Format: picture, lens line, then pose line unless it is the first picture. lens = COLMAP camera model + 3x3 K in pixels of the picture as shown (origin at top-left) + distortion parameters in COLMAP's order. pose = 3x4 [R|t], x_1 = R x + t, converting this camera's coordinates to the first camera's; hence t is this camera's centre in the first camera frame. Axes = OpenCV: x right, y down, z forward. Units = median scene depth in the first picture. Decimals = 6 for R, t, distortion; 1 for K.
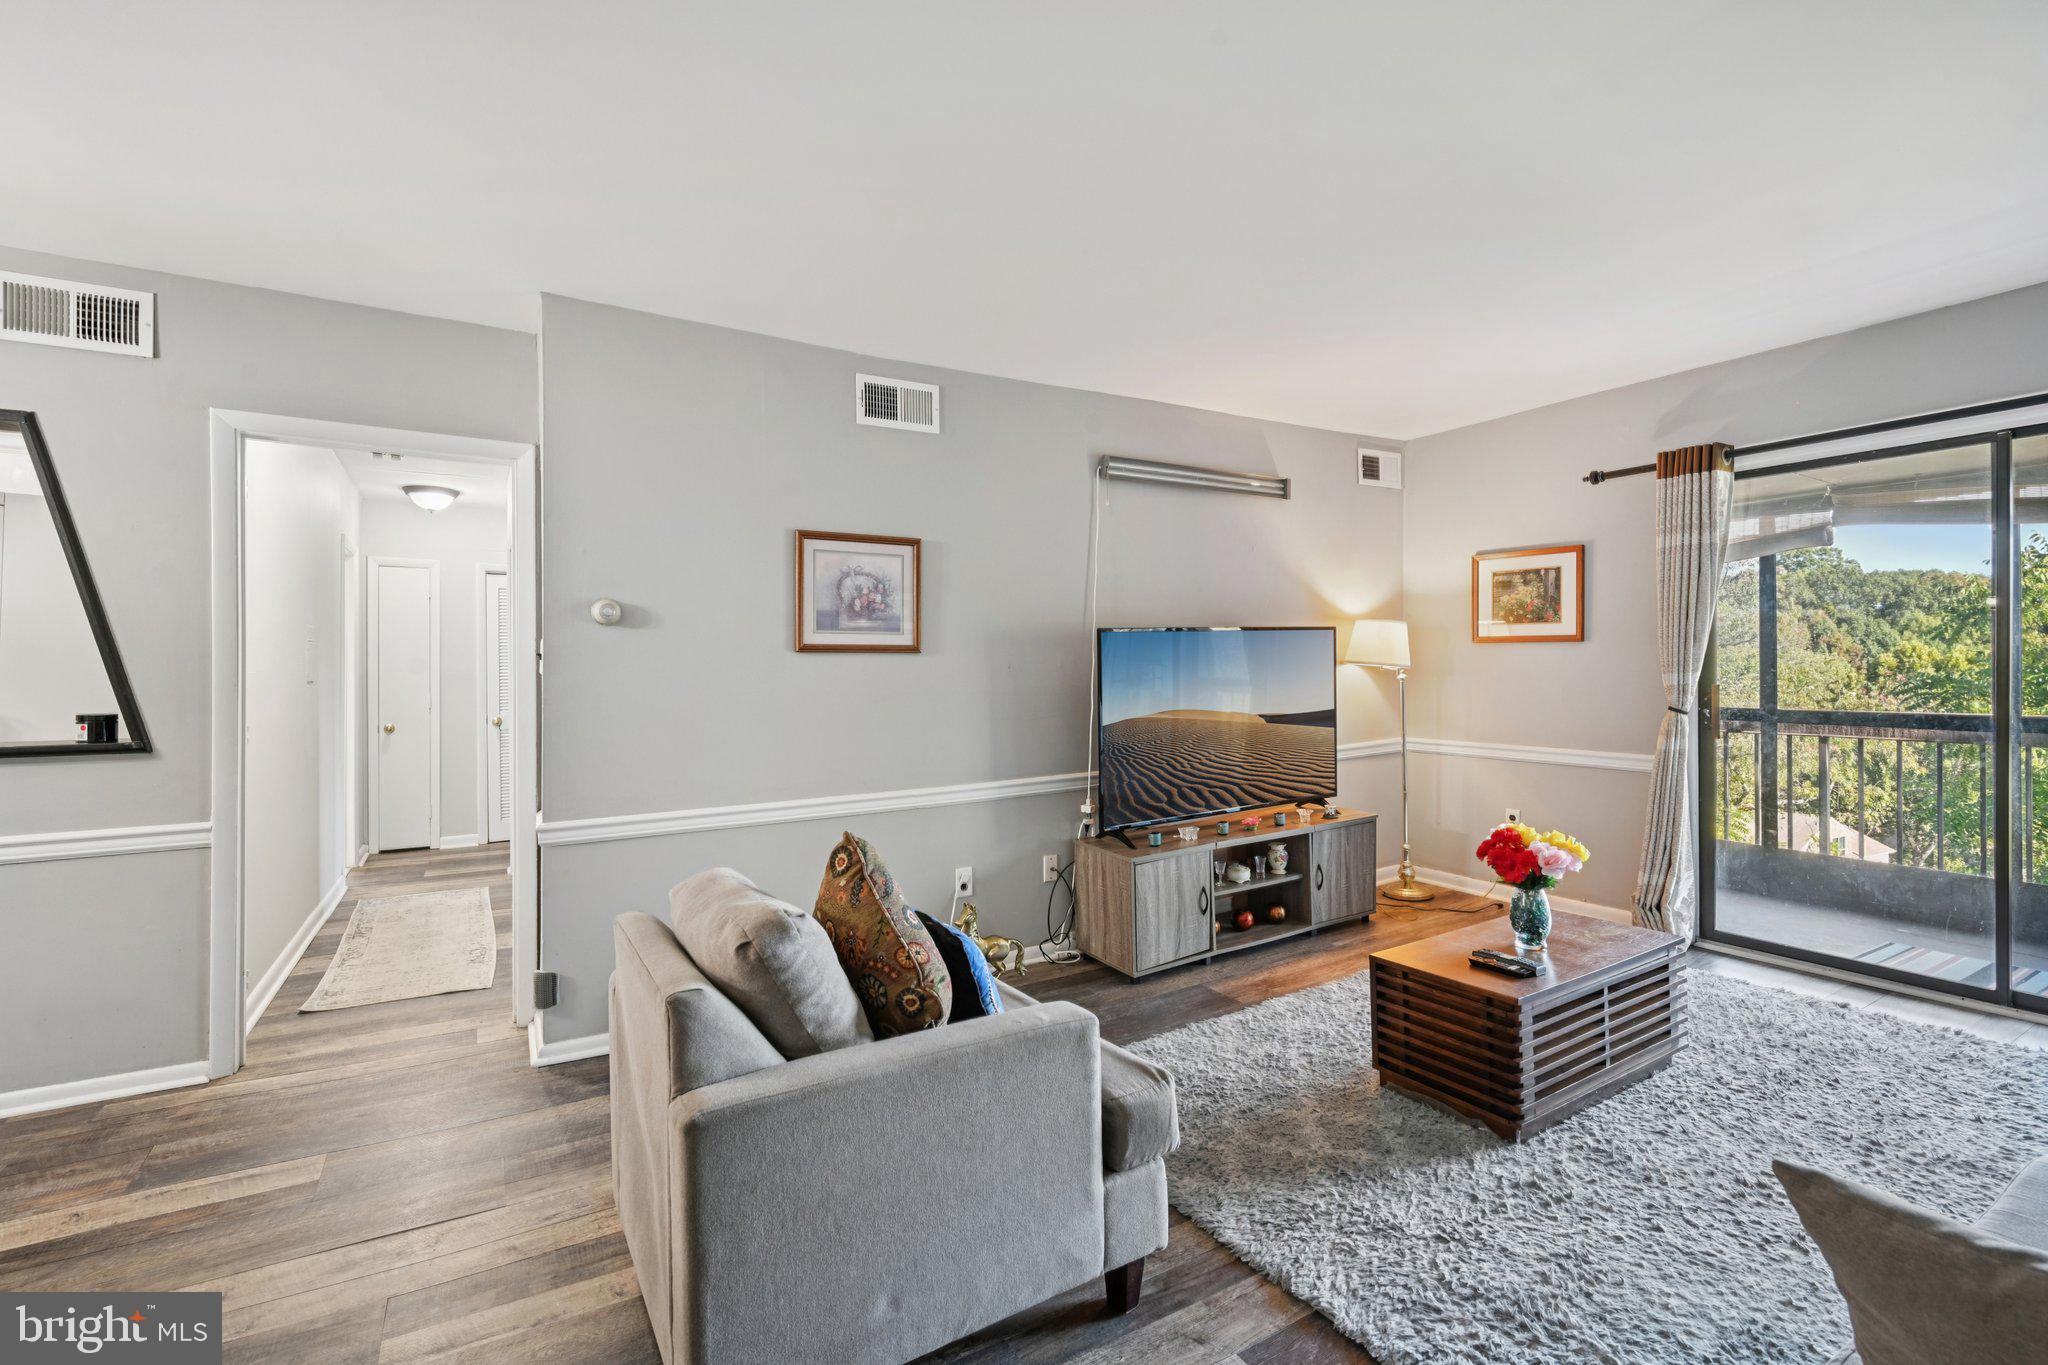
lens RADIAL K [[912.3, 0, 1015.8], [0, 912.3, 668.0], [0, 0, 1]] dist [0.000799, 0.000769]
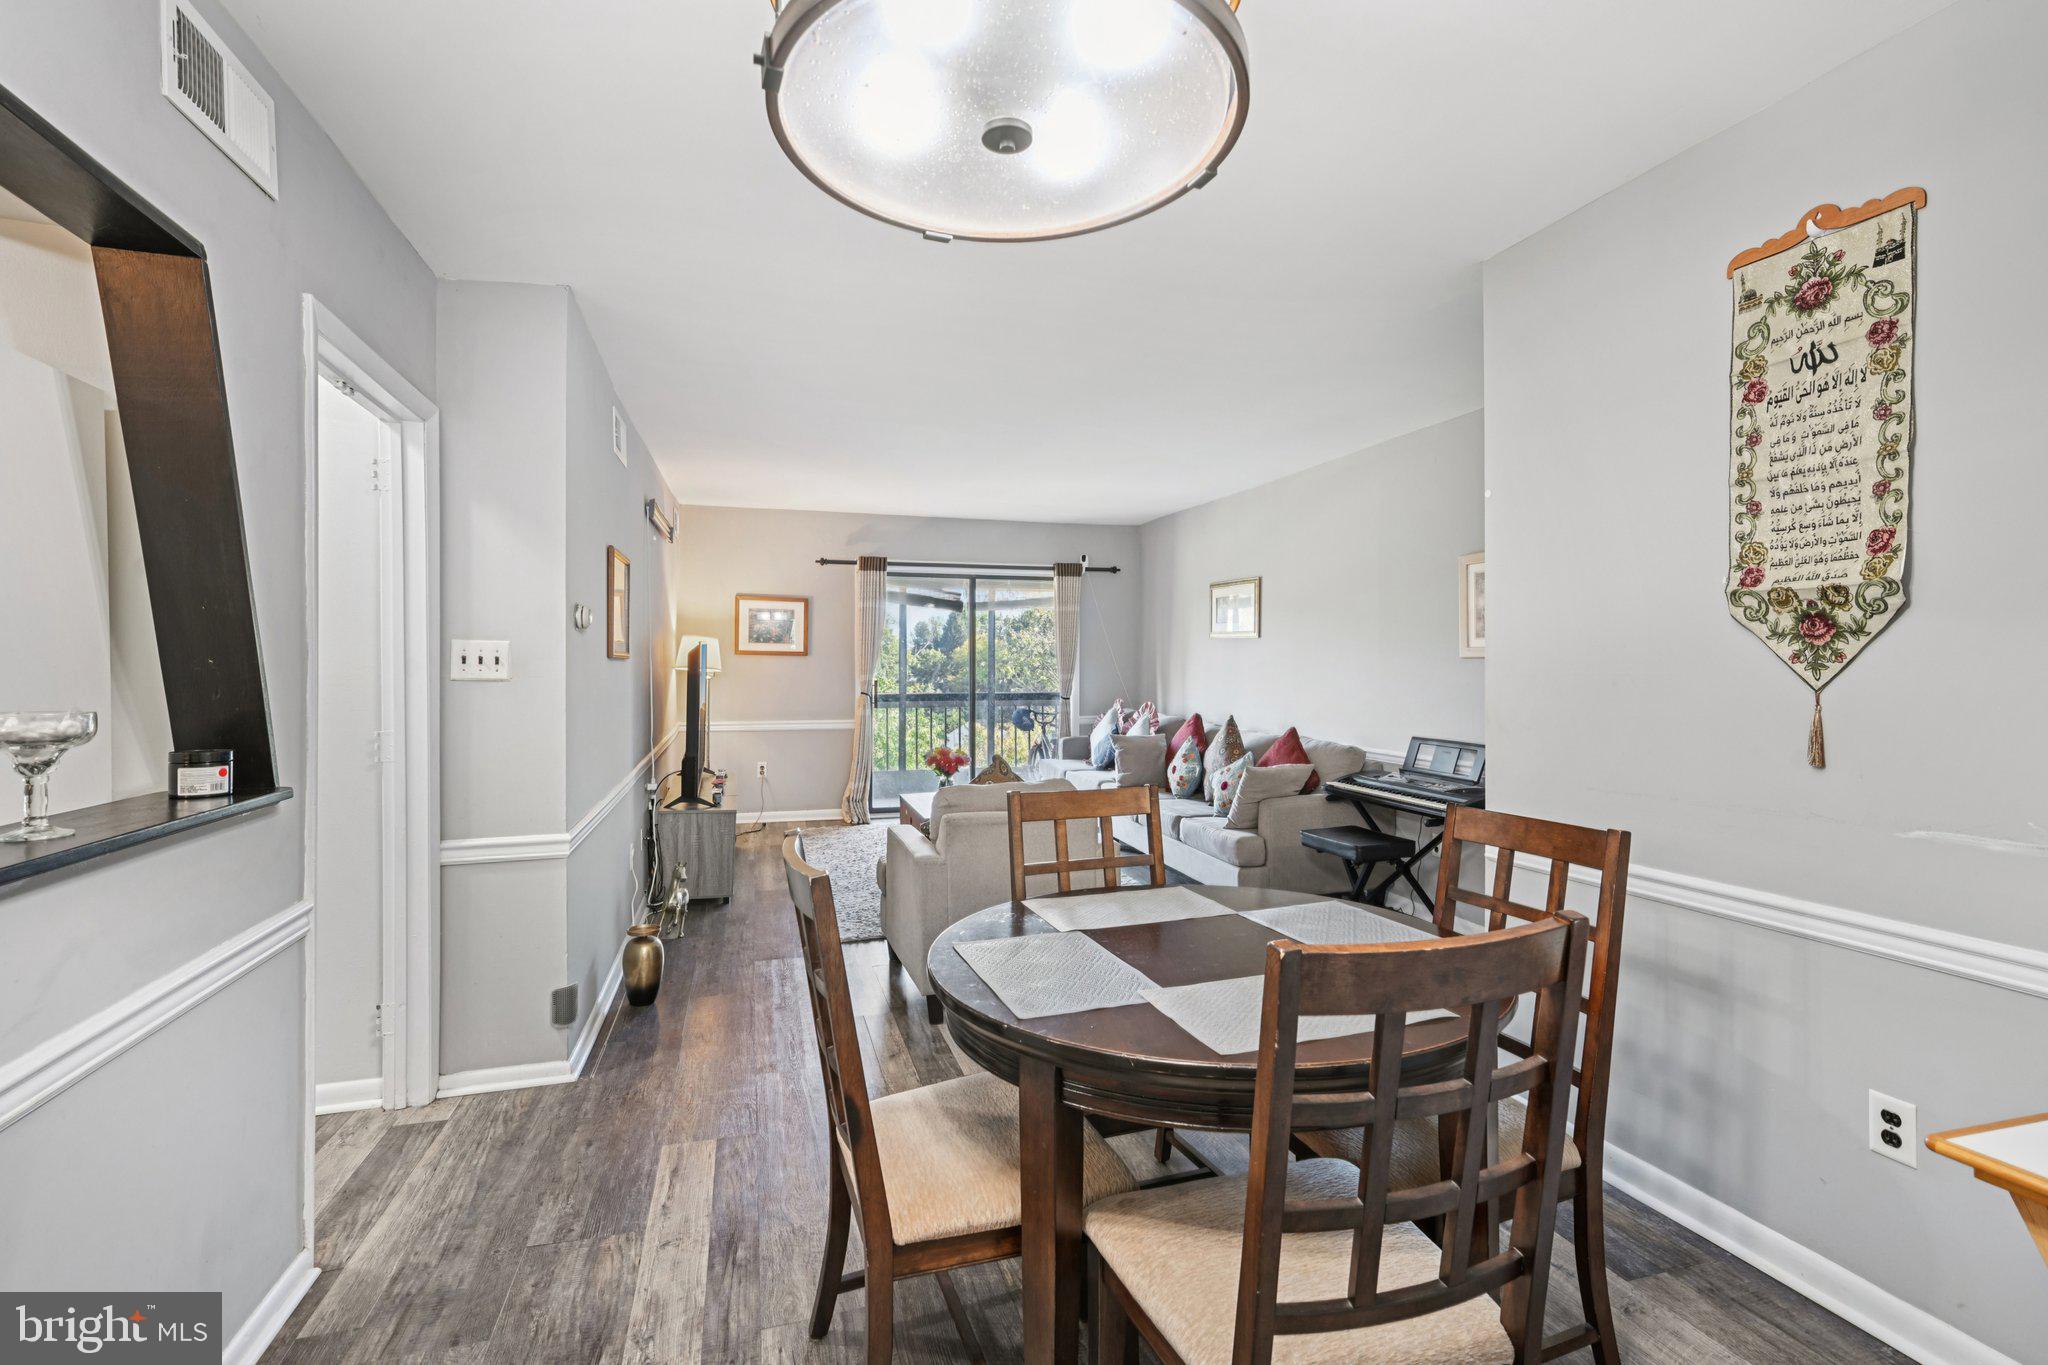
lens RADIAL K [[912.3, 0, 1039.1], [0, 912.3, 672.7], [0, 0, 1]] dist [0.000799, 0.000769]
pose [[0.229195, -0.000850, 0.973380, -1.138625], [-0.002171, 0.999997, 0.001384, -0.001707], [-0.973378, -0.002431, 0.229193, 0.245740]]
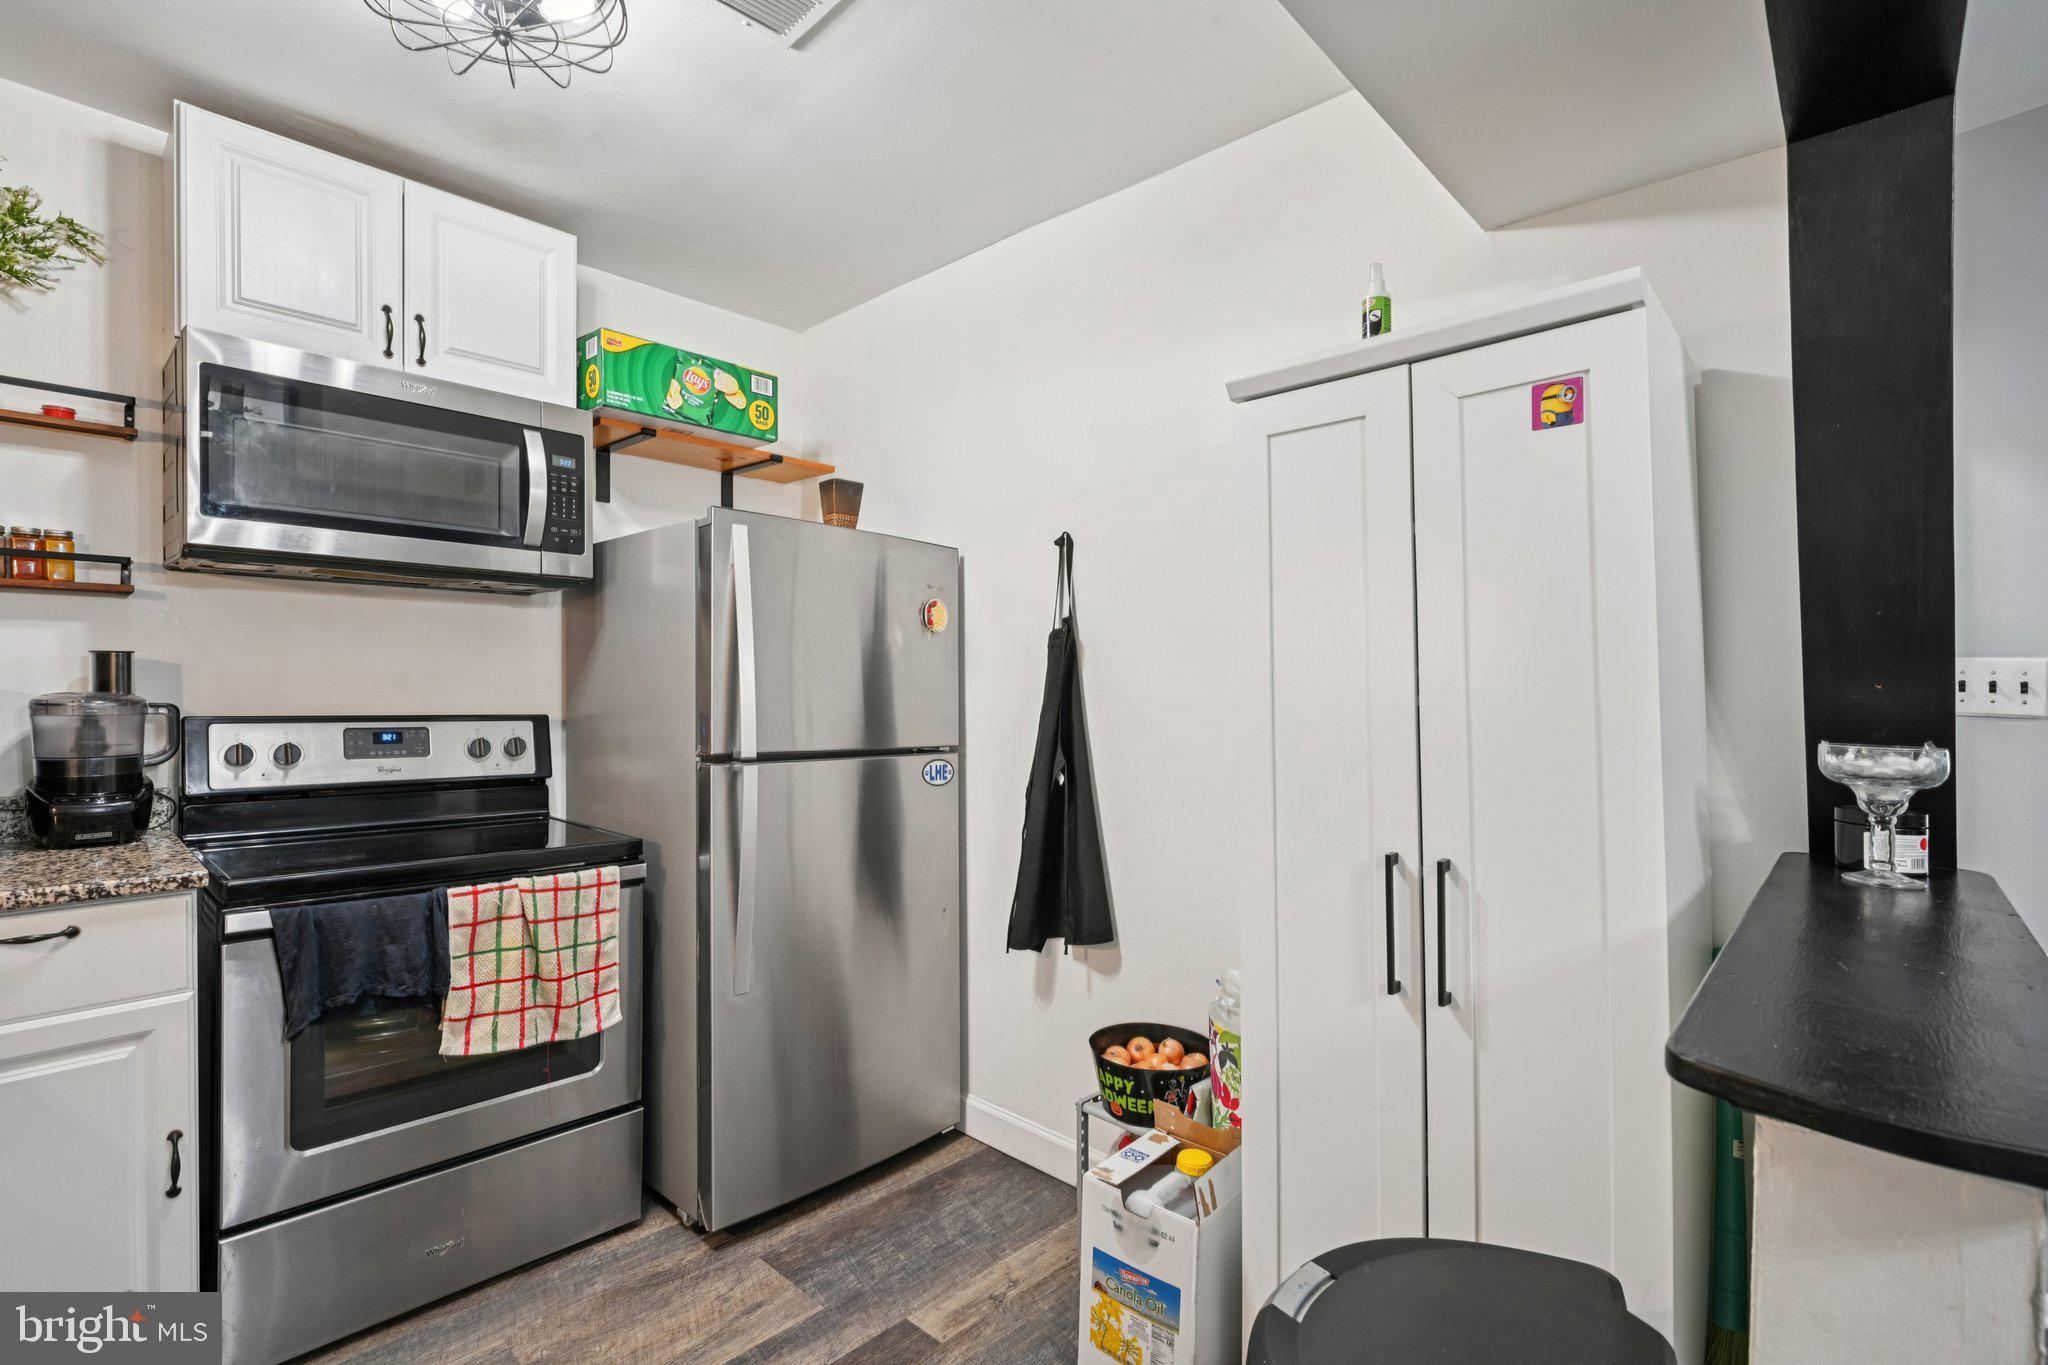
lens RADIAL K [[912.3, 0, 1033.5], [0, 912.3, 685.6], [0, 0, 1]] dist [0.000799, 0.000769]
pose [[0.954638, 0.011987, 0.297528, -1.194594], [-0.011981, 0.999927, -0.001845, -0.003352], [-0.297529, -0.001803, 0.954711, 0.547405]]
